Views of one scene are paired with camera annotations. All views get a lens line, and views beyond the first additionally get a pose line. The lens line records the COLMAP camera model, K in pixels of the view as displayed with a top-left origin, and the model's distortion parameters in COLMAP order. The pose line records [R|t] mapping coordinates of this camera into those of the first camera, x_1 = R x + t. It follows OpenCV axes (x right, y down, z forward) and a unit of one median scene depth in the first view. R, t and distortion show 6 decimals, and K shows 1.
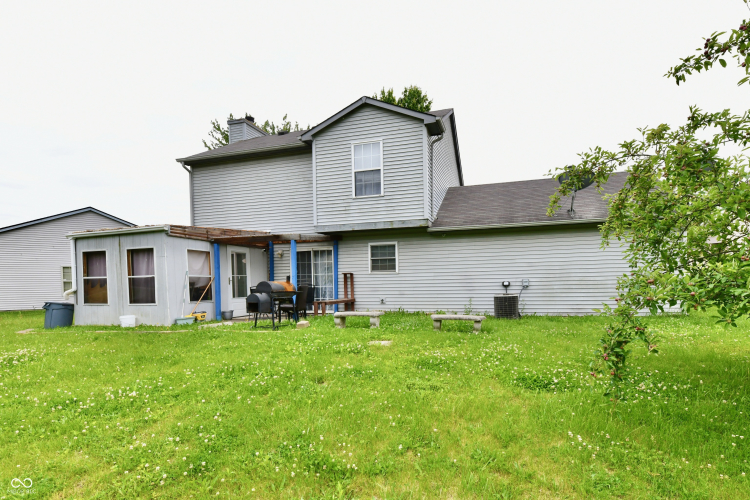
lens RADIAL K [[306.7, 0, 375.5], [0, 306.7, 242.9], [0, 0, 1]] dist [-0.002841, -0.003144]
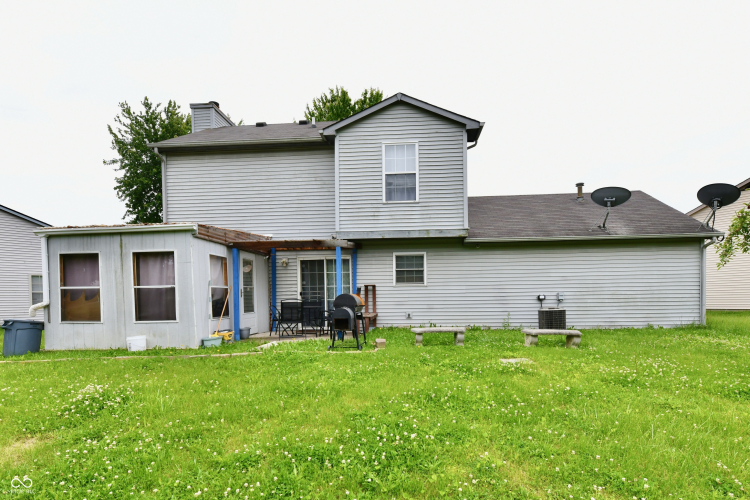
lens RADIAL K [[326.4, 0, 375.3], [0, 326.4, 253.1], [0, 0, 1]] dist [-0.005572, -0.000549]
pose [[0.984511, 0.027161, 0.173207, -0.274031], [-0.026907, 0.999631, -0.003819, 0.007802], [-0.173247, -0.000901, 0.984878, 0.051079]]
